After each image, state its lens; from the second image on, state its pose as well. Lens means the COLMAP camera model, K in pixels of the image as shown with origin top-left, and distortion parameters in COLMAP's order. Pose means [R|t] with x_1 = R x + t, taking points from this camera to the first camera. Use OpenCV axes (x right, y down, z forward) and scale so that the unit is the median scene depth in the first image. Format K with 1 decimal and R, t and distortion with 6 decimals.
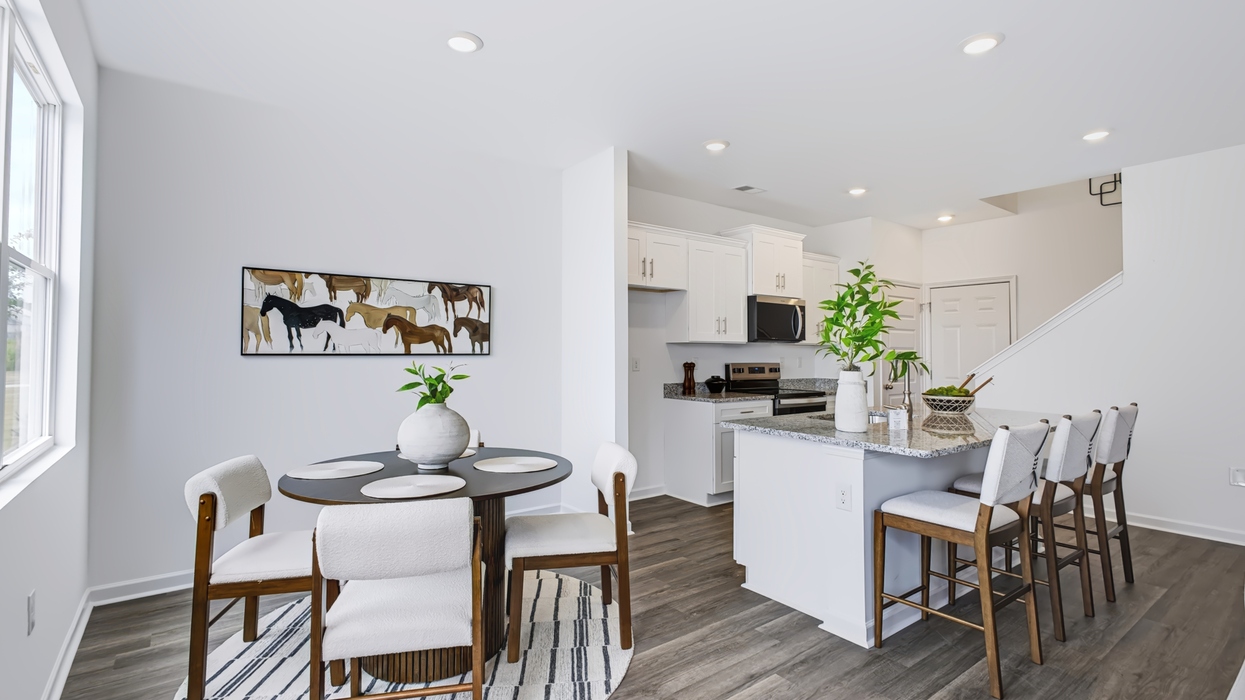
lens RADIAL K [[578.4, 0, 623.7], [0, 578.4, 352.5], [0, 0, 1]] dist [0.007972, 0.000448]
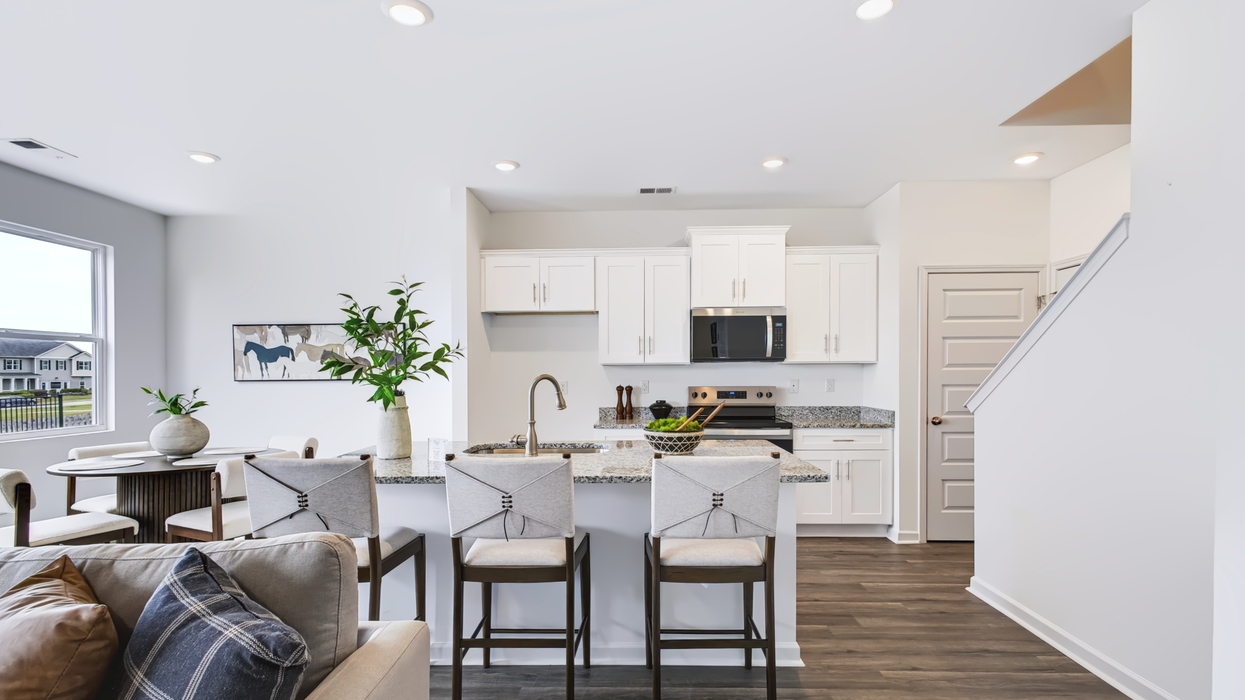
lens RADIAL K [[578.4, 0, 626.0], [0, 578.4, 377.7], [0, 0, 1]] dist [0.007972, 0.000448]
pose [[0.791902, -0.006815, -0.610610, 0.948148], [0.011203, 0.999932, 0.003369, 0.001250], [0.610545, -0.009508, 0.791925, 0.346156]]
